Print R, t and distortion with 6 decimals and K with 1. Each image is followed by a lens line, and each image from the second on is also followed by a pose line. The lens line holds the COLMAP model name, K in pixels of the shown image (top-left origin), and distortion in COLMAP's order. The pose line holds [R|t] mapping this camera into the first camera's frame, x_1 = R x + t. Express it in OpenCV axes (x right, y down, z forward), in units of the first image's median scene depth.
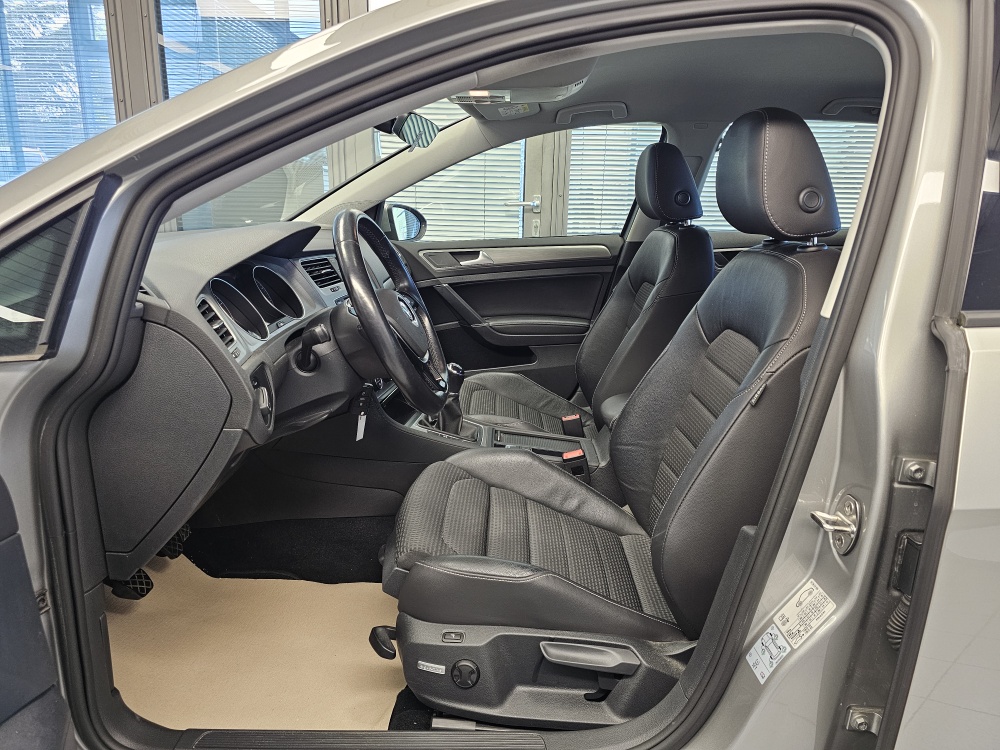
lens RADIAL K [[671.9, 0, 500.8], [0, 671.9, 370.4], [0, 0, 1]] dist [0.059659, -0.050454]
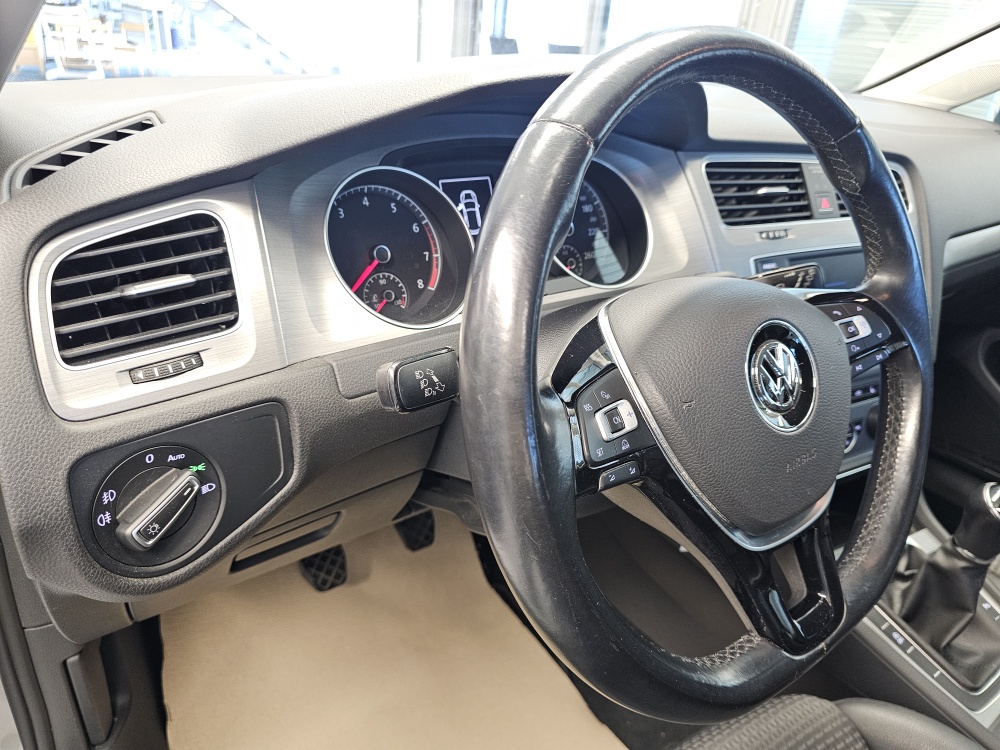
lens RADIAL K [[690.5, 0, 495.9], [0, 690.5, 370.8], [0, 0, 1]] dist [0.046111, -0.062993]
pose [[0.583376, 0.394257, -0.710095, 0.018924], [-0.265898, 0.918811, 0.291692, -0.155894], [0.767444, 0.018647, 0.640844, 0.705236]]
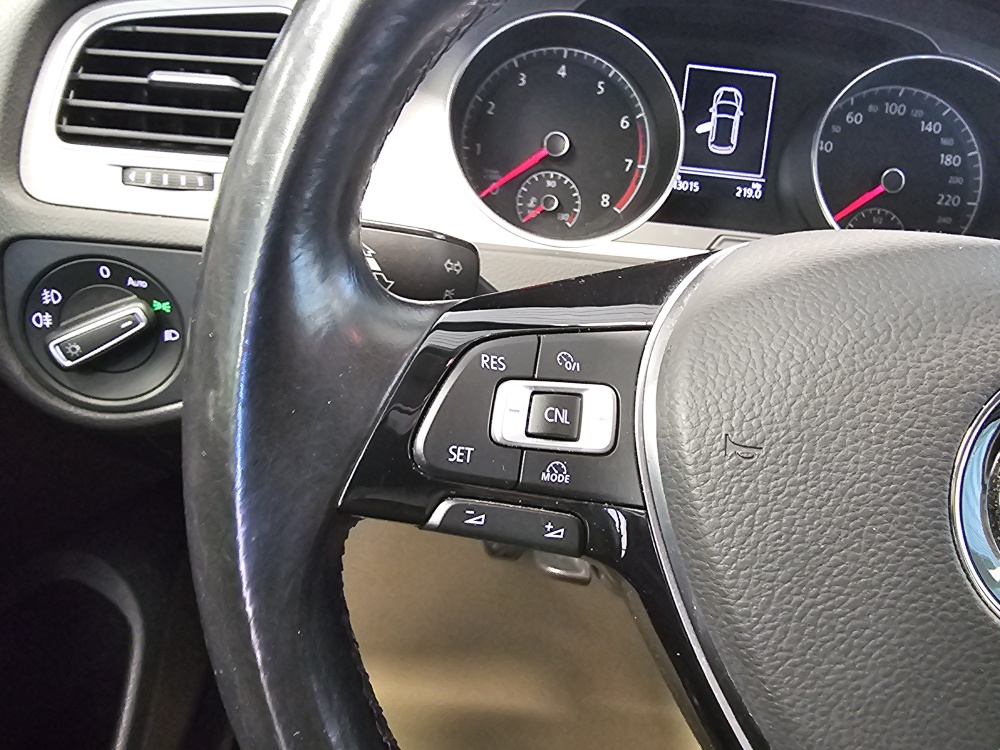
lens RADIAL K [[696.6, 0, 491.1], [0, 696.6, 371.0], [0, 0, 1]] dist [-0.001982, 0.000647]
pose [[-0.035529, 0.493434, -0.869057, -0.036317], [-0.346917, 0.809440, 0.473768, -0.132138], [0.937223, 0.318323, 0.142422, 0.898956]]
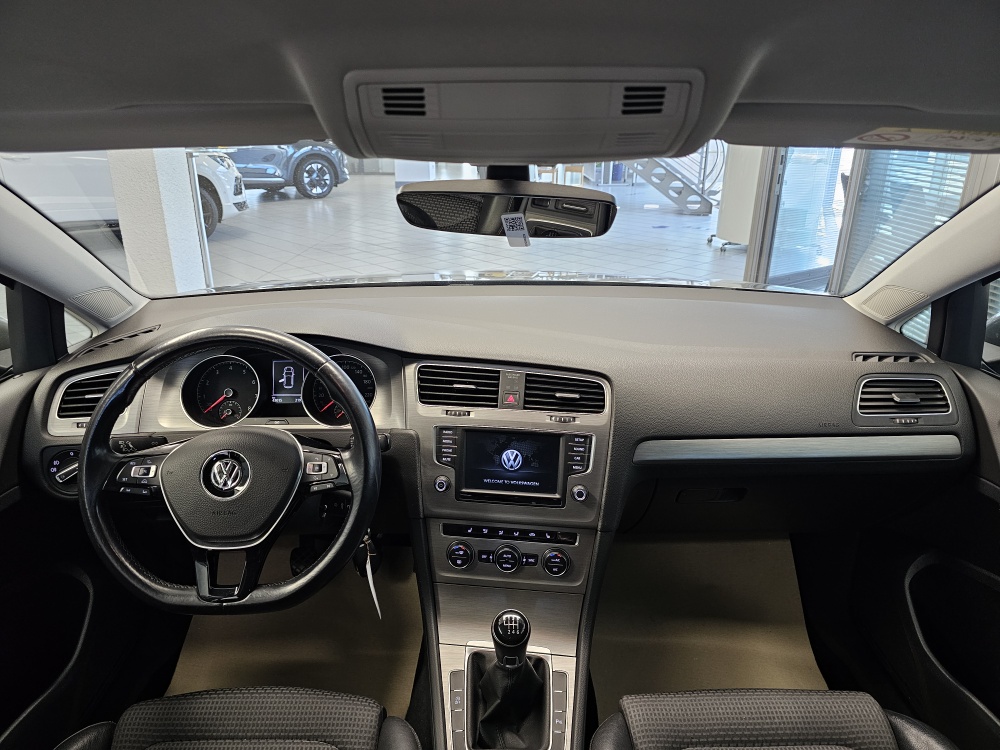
lens RADIAL K [[684.8, 0, 503.0], [0, 684.8, 376.1], [0, 0, 1]] dist [0.058445, -0.057212]
pose [[0.009561, 0.335974, -0.941823, 0.551535], [-0.248780, 0.913050, 0.323184, -0.515541], [0.968513, 0.231217, 0.092313, 1.228270]]
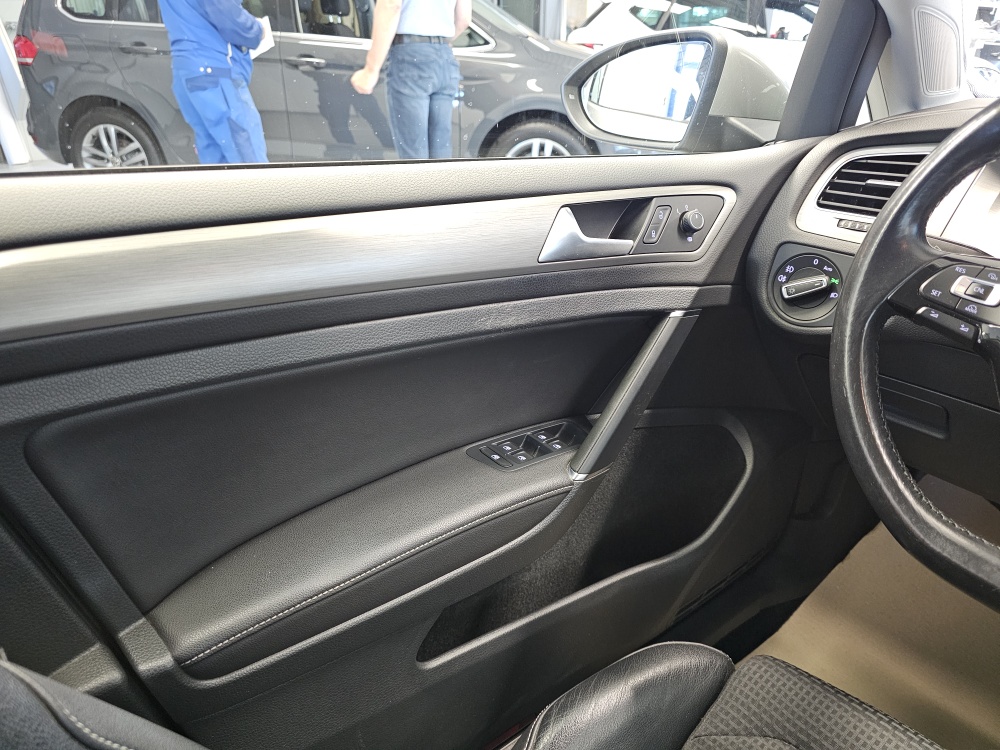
lens RADIAL K [[680.2, 0, 493.7], [0, 680.2, 370.0], [0, 0, 1]] dist [0.053271, -0.061015]
pose [[-0.797985, 0.232310, -0.556105, 0.291715], [-0.166952, 0.801403, 0.574351, -0.204920], [0.579092, 0.551167, -0.600723, 1.032771]]
